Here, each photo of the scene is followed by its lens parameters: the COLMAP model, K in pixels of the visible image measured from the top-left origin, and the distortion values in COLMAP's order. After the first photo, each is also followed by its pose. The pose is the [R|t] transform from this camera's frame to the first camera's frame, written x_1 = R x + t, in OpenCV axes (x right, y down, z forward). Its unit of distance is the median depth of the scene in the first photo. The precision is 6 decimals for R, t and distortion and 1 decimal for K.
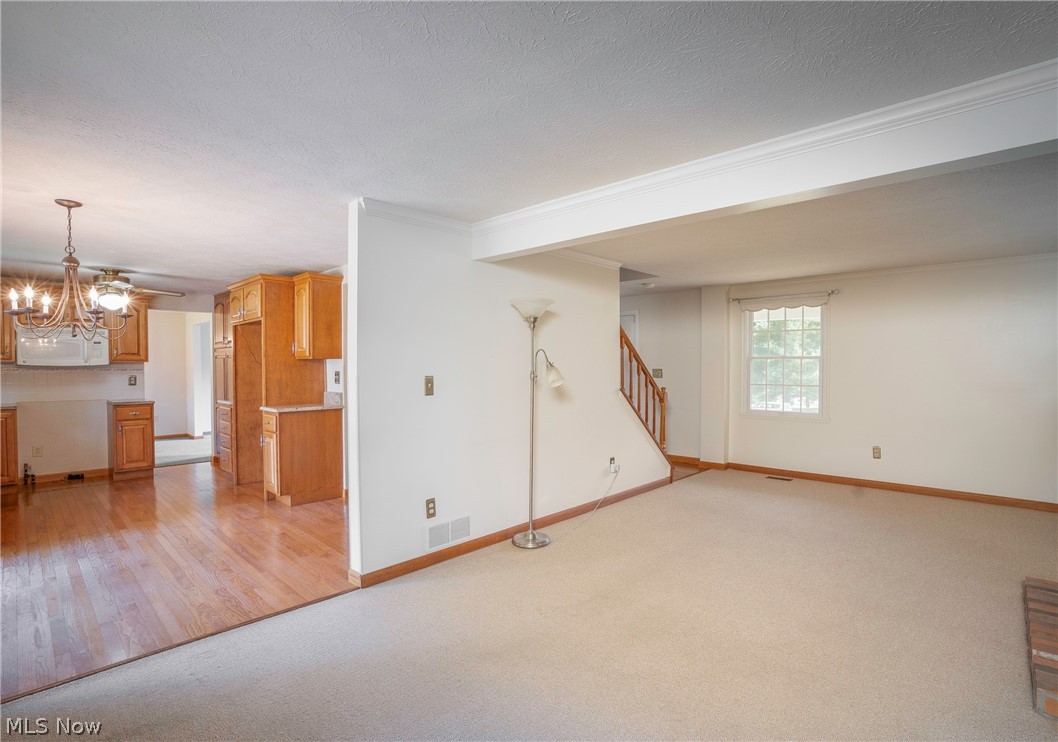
lens RADIAL K [[510.6, 0, 529.0], [0, 510.6, 371.0], [0, 0, 1]] dist [-0.029922, 0.016767]
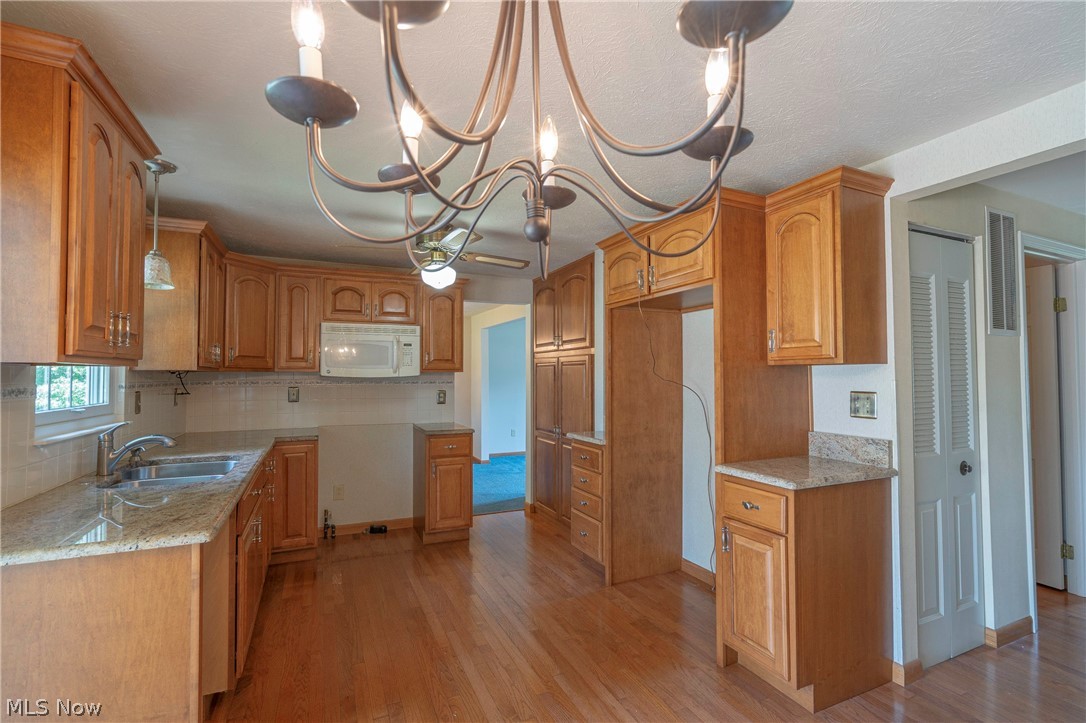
lens RADIAL K [[503.2, 0, 543.0], [0, 503.2, 361.5], [0, 0, 1]] dist [0.000316, -0.000071]
pose [[0.929472, -0.008701, -0.368789, -0.425618], [-0.006652, 0.999164, -0.040339, -0.005227], [0.368832, 0.039947, 0.928637, 0.420135]]
